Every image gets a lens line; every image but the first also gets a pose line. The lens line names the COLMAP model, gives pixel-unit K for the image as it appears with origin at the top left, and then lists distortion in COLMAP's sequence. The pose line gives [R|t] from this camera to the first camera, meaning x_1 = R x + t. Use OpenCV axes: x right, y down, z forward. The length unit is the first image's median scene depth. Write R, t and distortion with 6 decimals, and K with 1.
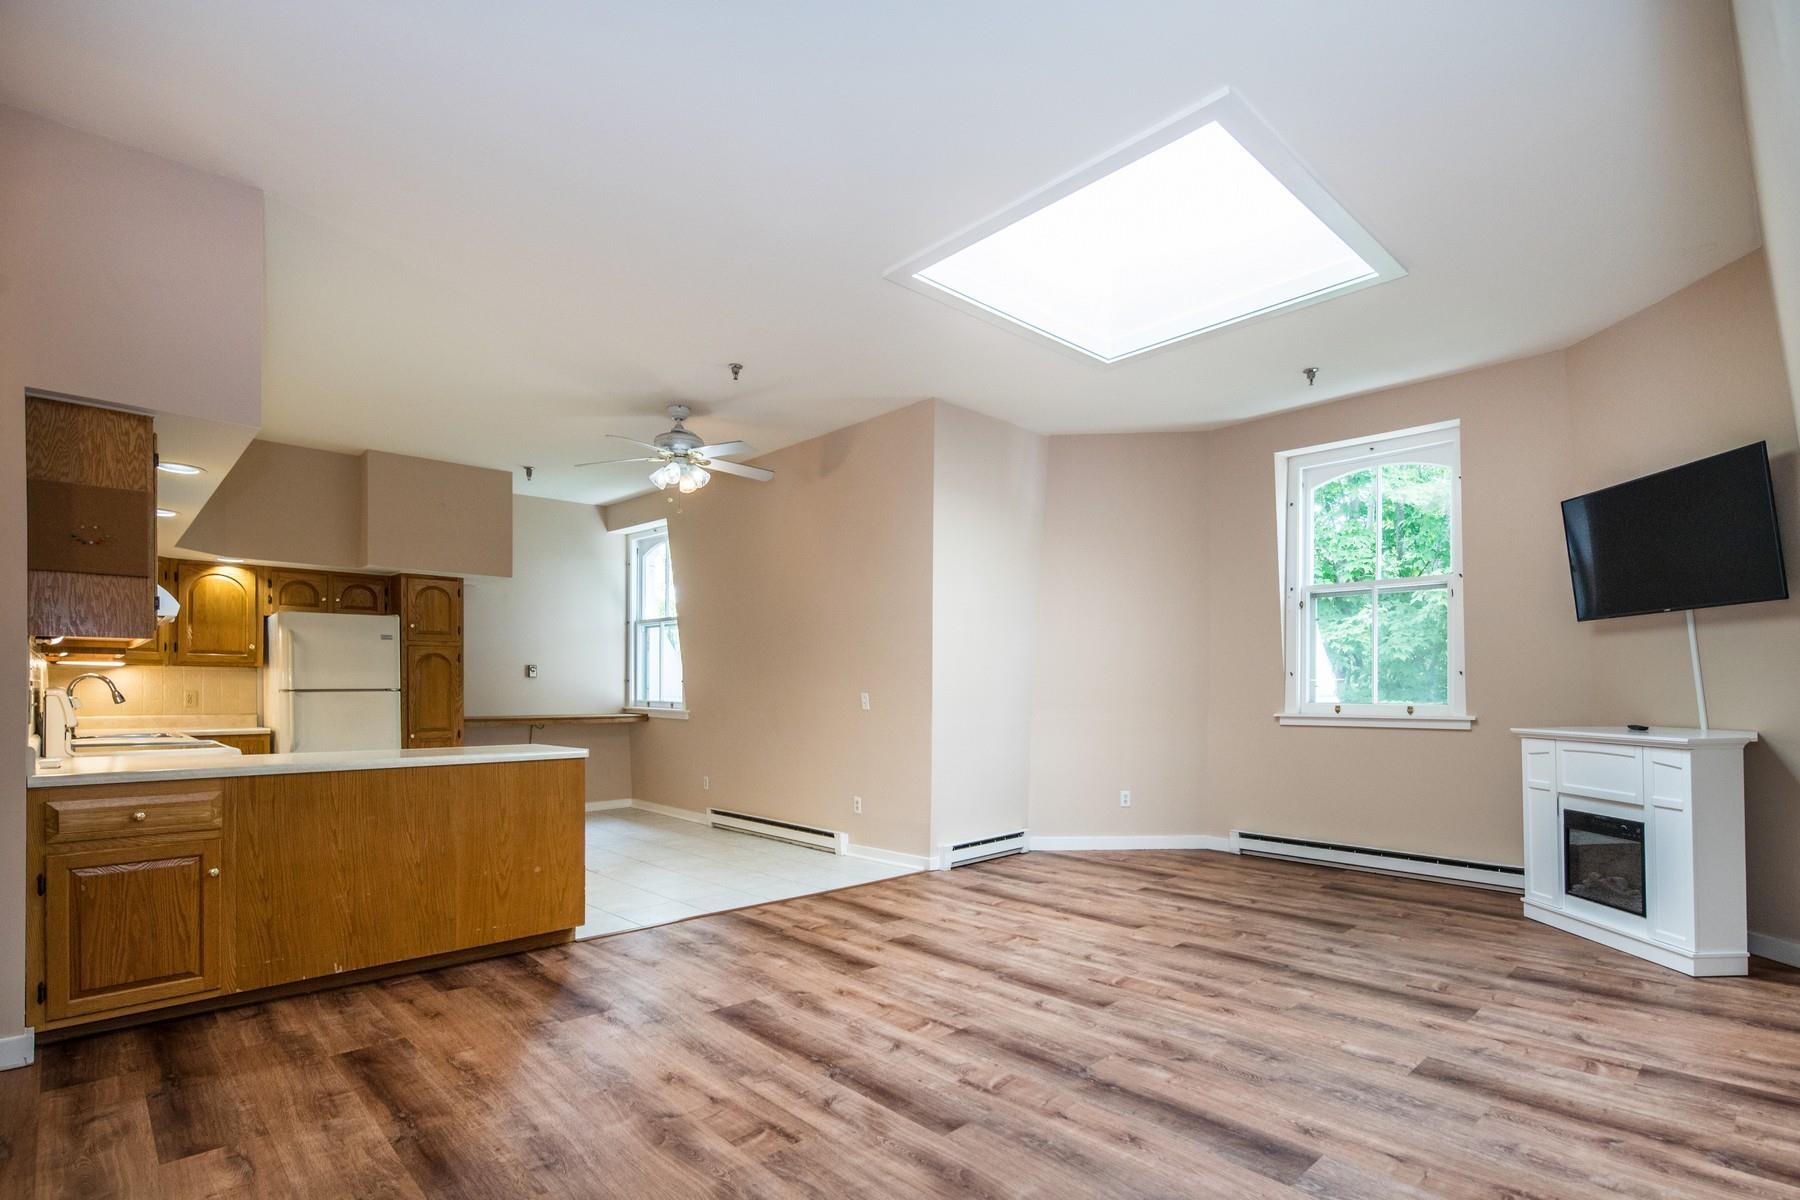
lens RADIAL K [[864.4, 0, 900.1], [0, 864.4, 554.5], [0, 0, 1]] dist [0.004176, -0.000620]
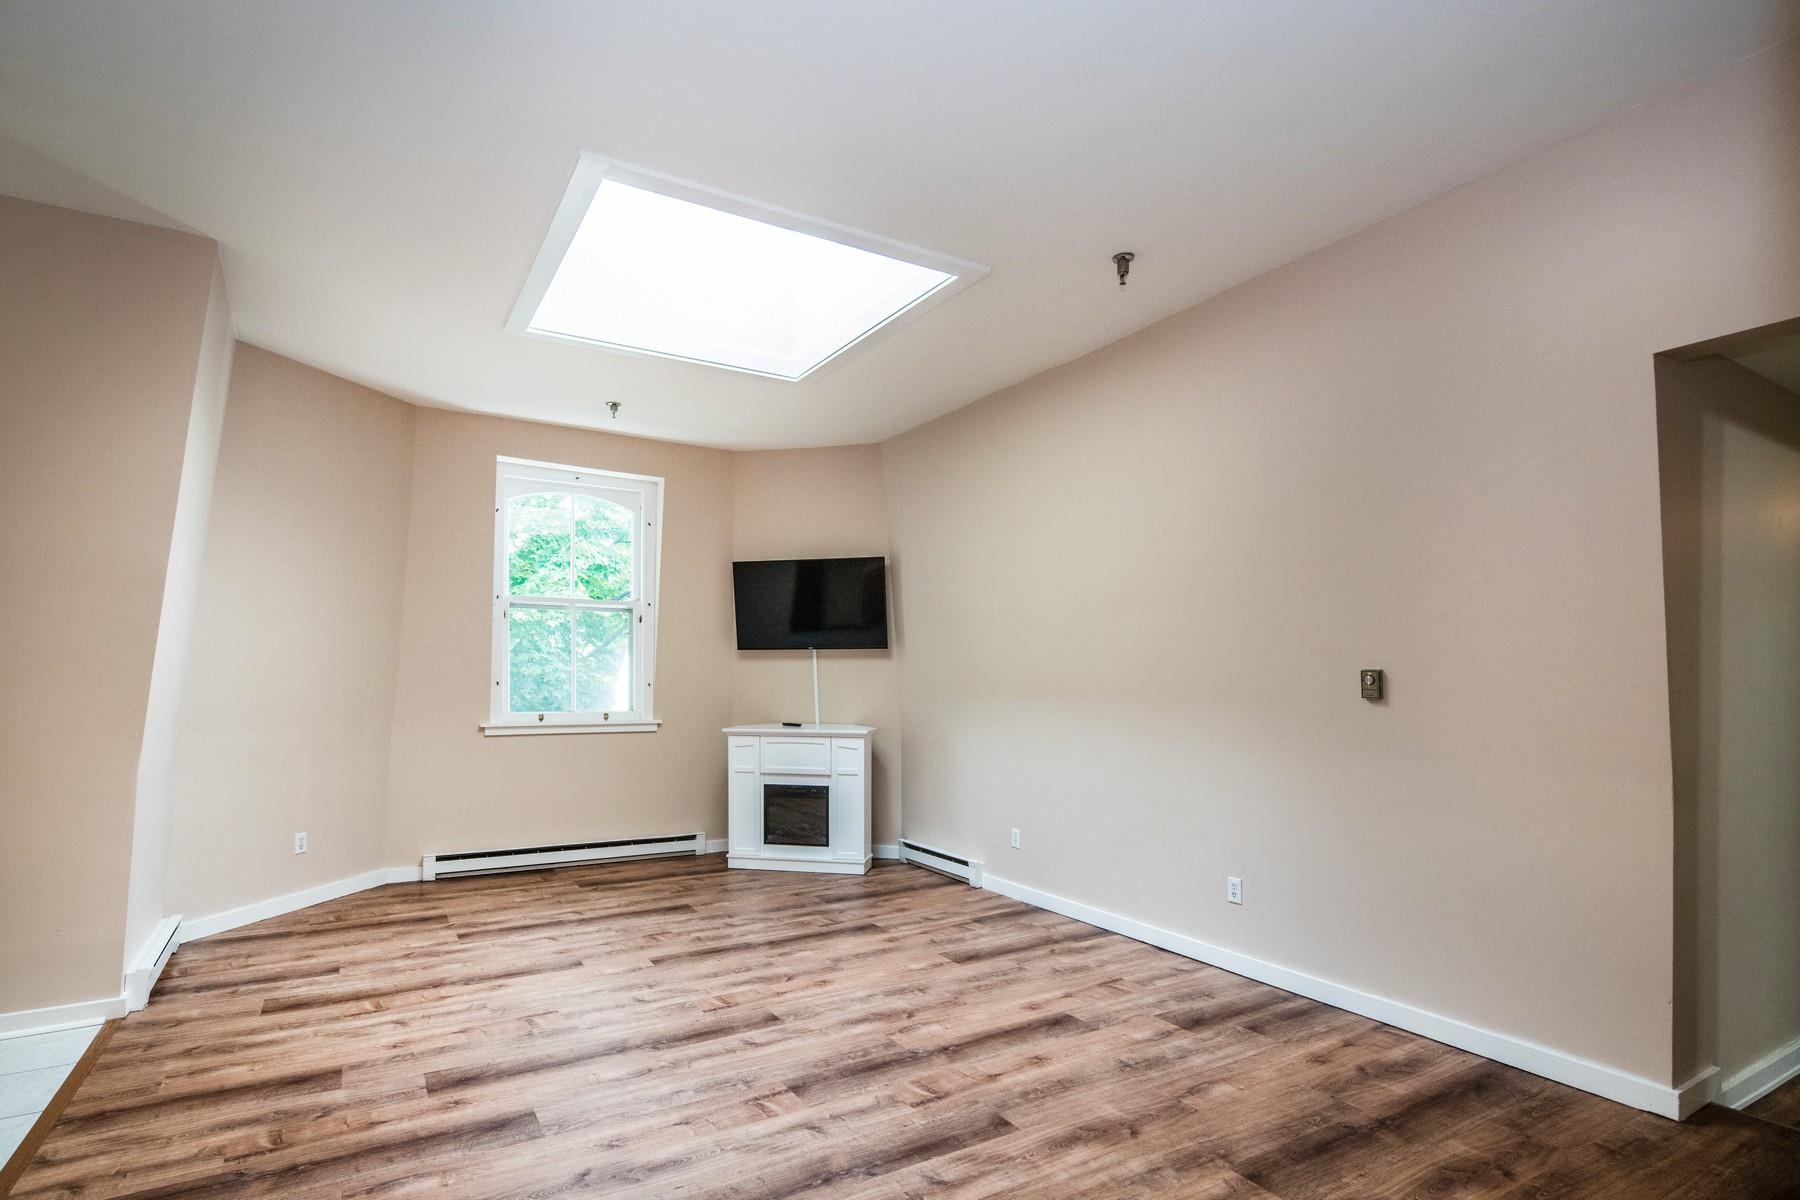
lens RADIAL K [[875.1, 0, 865.2], [0, 875.1, 566.1], [0, 0, 1]] dist [0.001727, 0.000406]
pose [[0.226225, 0.128890, 0.965510, -0.631315], [-0.155651, 0.983254, -0.094789, 0.053199], [-0.961559, -0.128839, 0.242498, 0.545042]]
